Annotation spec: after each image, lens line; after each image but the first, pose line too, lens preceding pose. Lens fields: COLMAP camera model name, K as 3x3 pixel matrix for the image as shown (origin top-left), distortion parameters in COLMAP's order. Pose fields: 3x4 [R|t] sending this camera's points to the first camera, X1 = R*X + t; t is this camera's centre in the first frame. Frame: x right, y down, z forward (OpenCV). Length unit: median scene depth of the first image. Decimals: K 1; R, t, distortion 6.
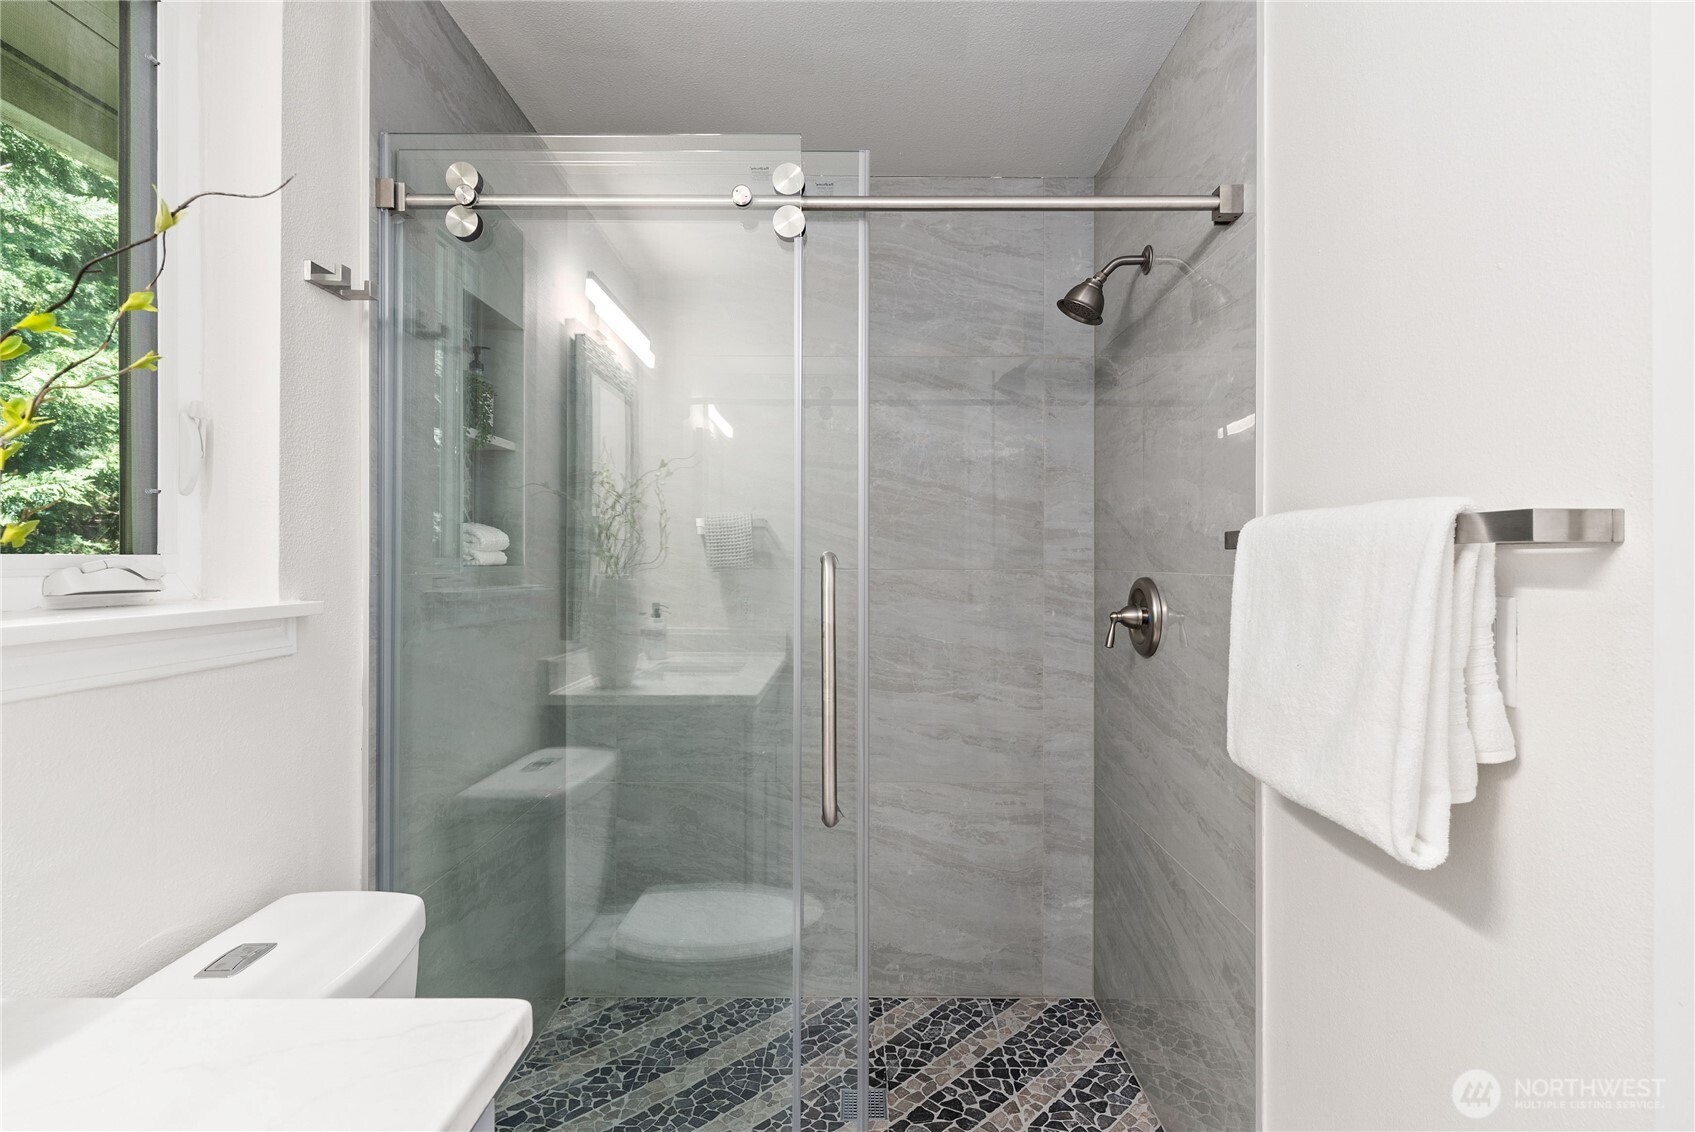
lens RADIAL K [[787.5, 0, 847.1], [0, 787.5, 554.4], [0, 0, 1]] dist [0.000670, -0.032225]
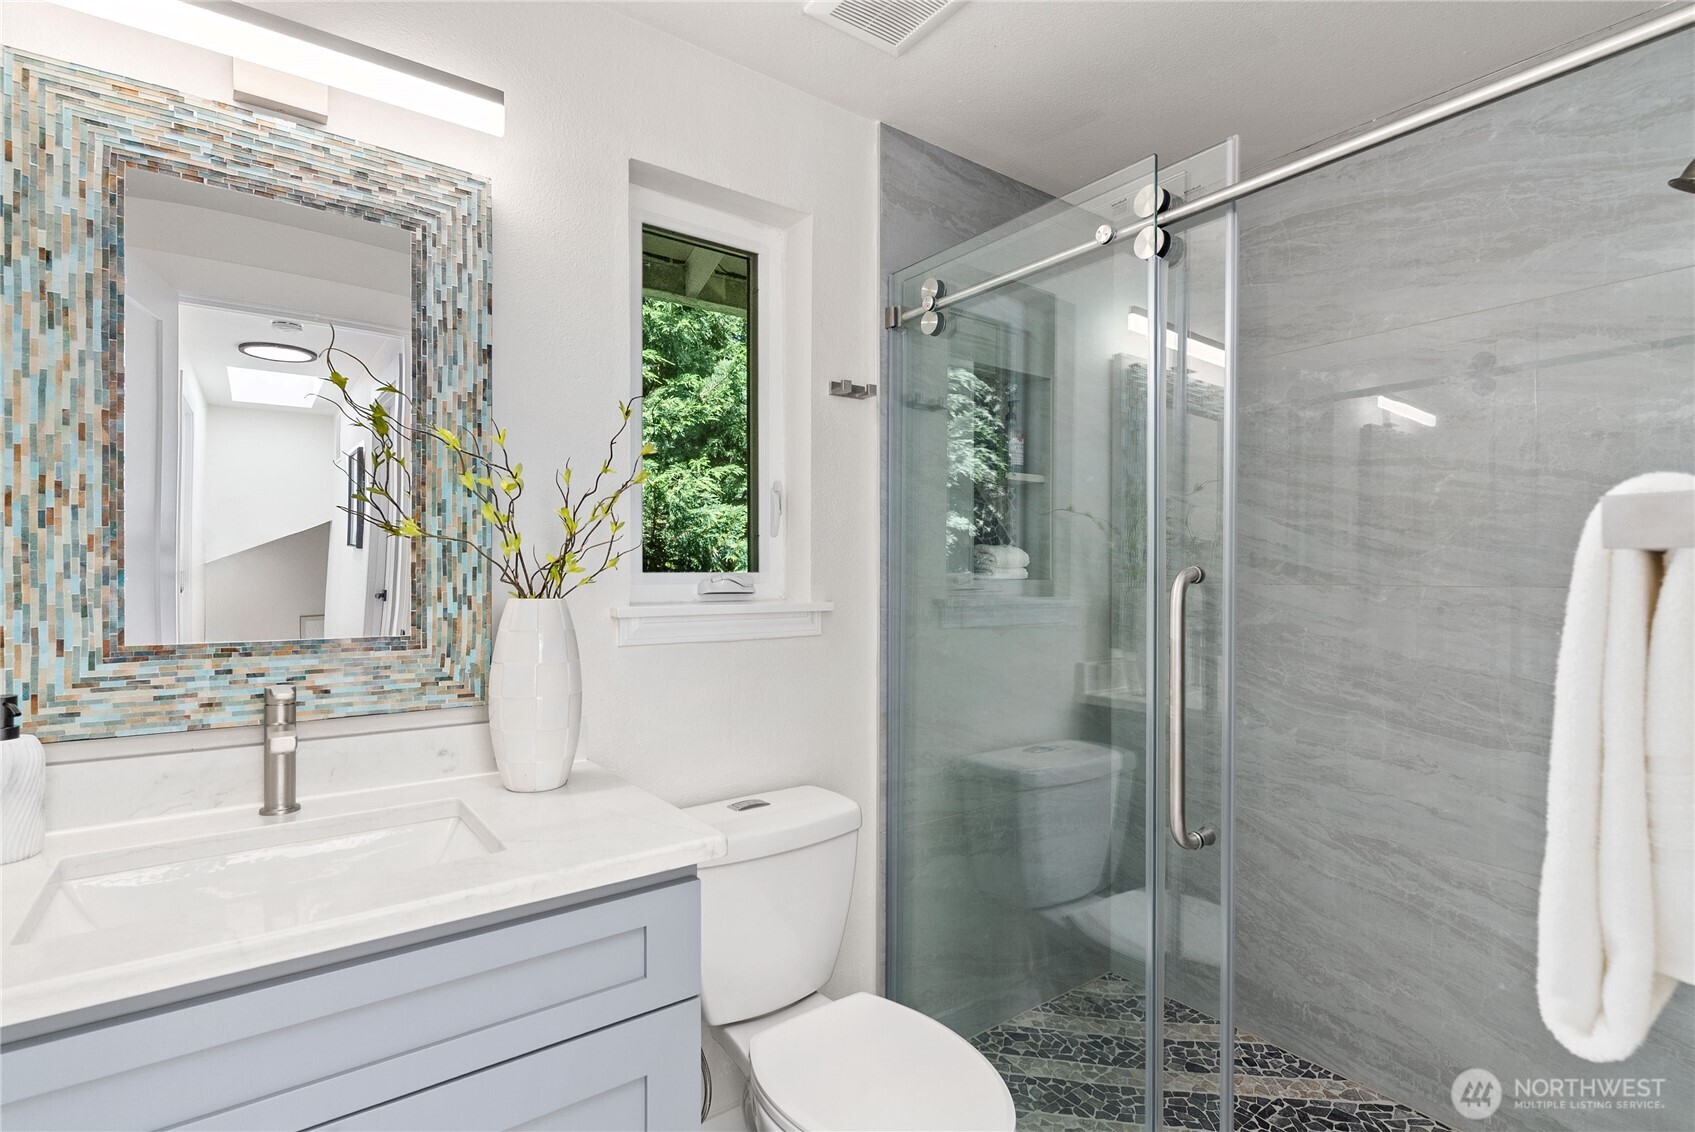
lens RADIAL K [[807.7, 0, 847.5], [0, 807.7, 566.0], [0, 0, 1]] dist [-0.066814, 0.026873]
pose [[0.582077, -0.008419, -0.813090, 0.358307], [0.005854, 0.999964, -0.006163, -0.000454], [0.813112, -0.001173, 0.582106, 0.056956]]
